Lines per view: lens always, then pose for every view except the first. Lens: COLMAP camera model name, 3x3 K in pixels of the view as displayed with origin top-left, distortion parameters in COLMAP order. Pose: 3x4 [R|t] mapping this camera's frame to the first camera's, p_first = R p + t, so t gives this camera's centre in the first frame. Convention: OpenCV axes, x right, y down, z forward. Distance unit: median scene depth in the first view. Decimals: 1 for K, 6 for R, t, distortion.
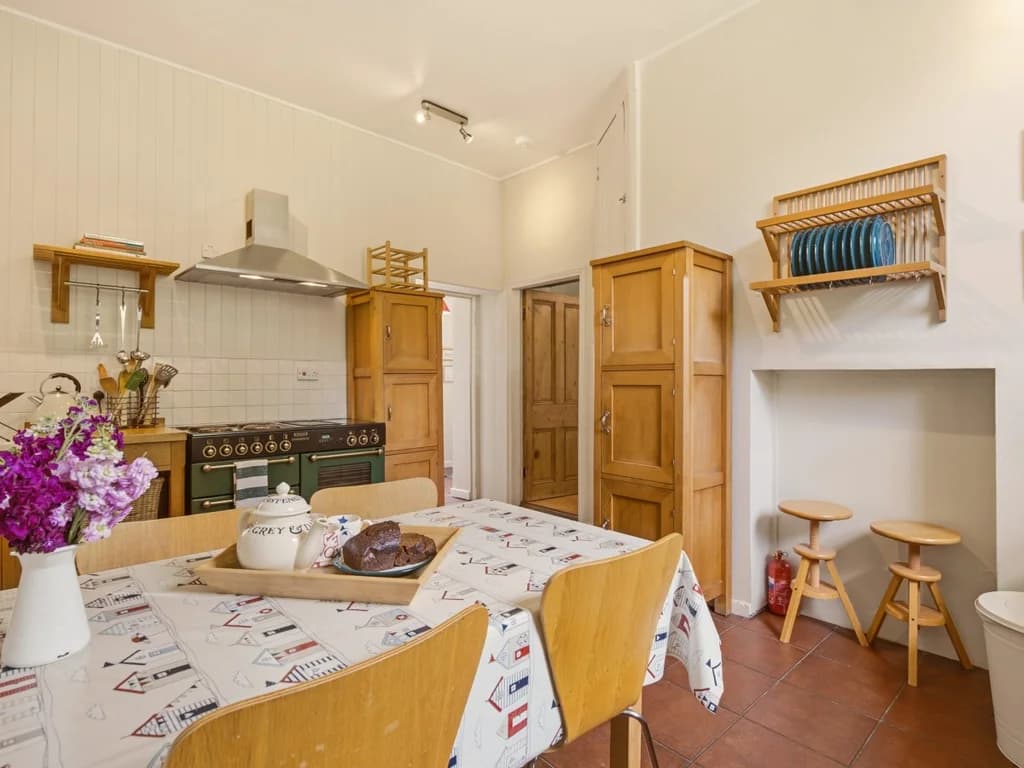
lens RADIAL K [[530.5, 0, 512.6], [0, 530.5, 388.2], [0, 0, 1]] dist [-0.000575, -0.000575]
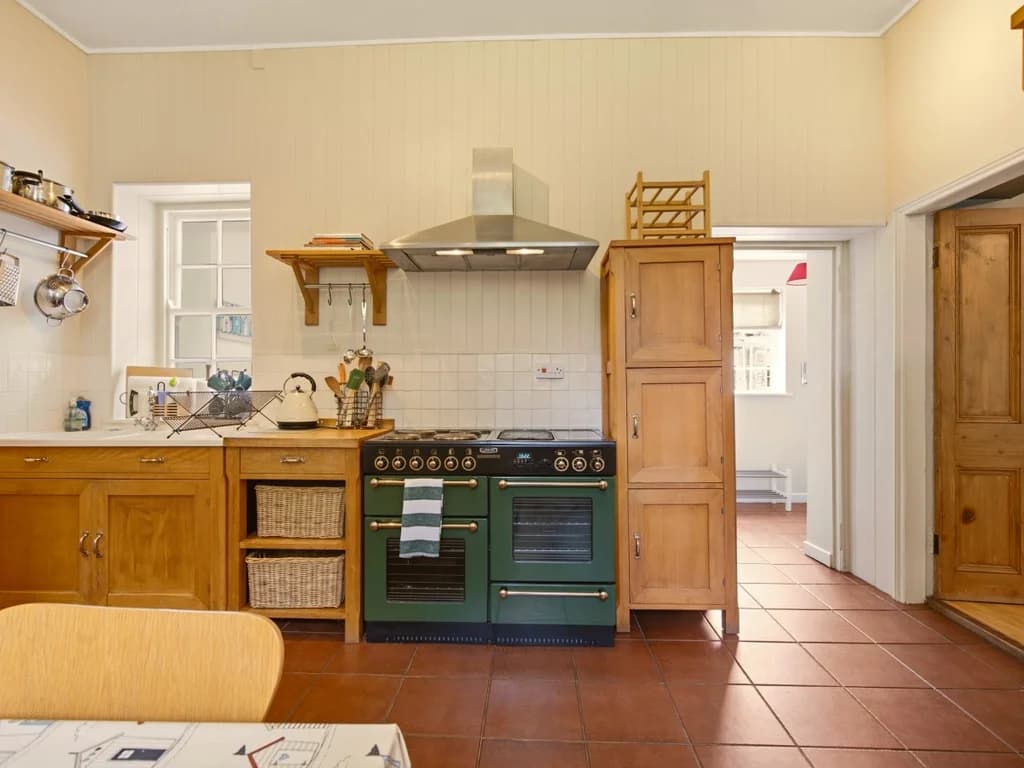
lens RADIAL K [[517.5, 0, 512.0], [0, 517.5, 385.4], [0, 0, 1]] dist [-0.001426, -0.000025]
pose [[0.711611, 0.001637, -0.702572, 0.139705], [-0.006503, 0.999970, -0.004257, -0.001852], [0.702543, 0.007598, 0.711600, 0.505073]]
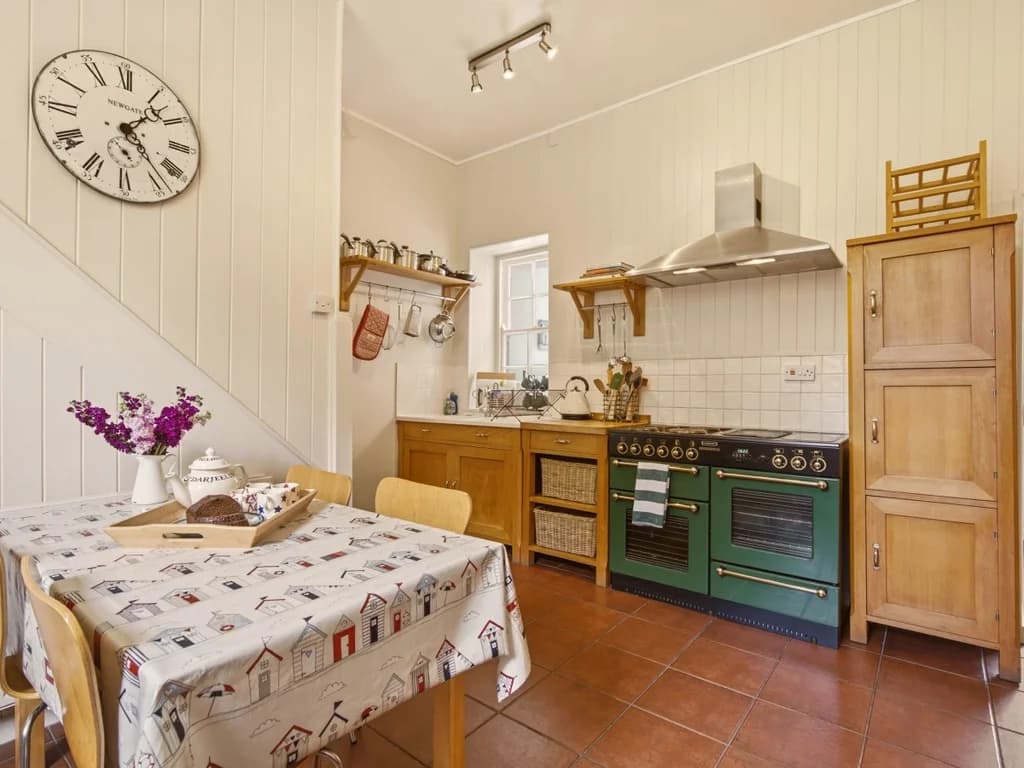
lens RADIAL K [[530.5, 0, 512.6], [0, 530.5, 388.2], [0, 0, 1]] dist [-0.000575, -0.000575]
pose [[0.159352, 0.006797, -0.987198, 0.396756], [-0.015125, 0.999876, 0.004443, -0.001345], [0.987106, 0.014223, 0.159435, 0.553203]]
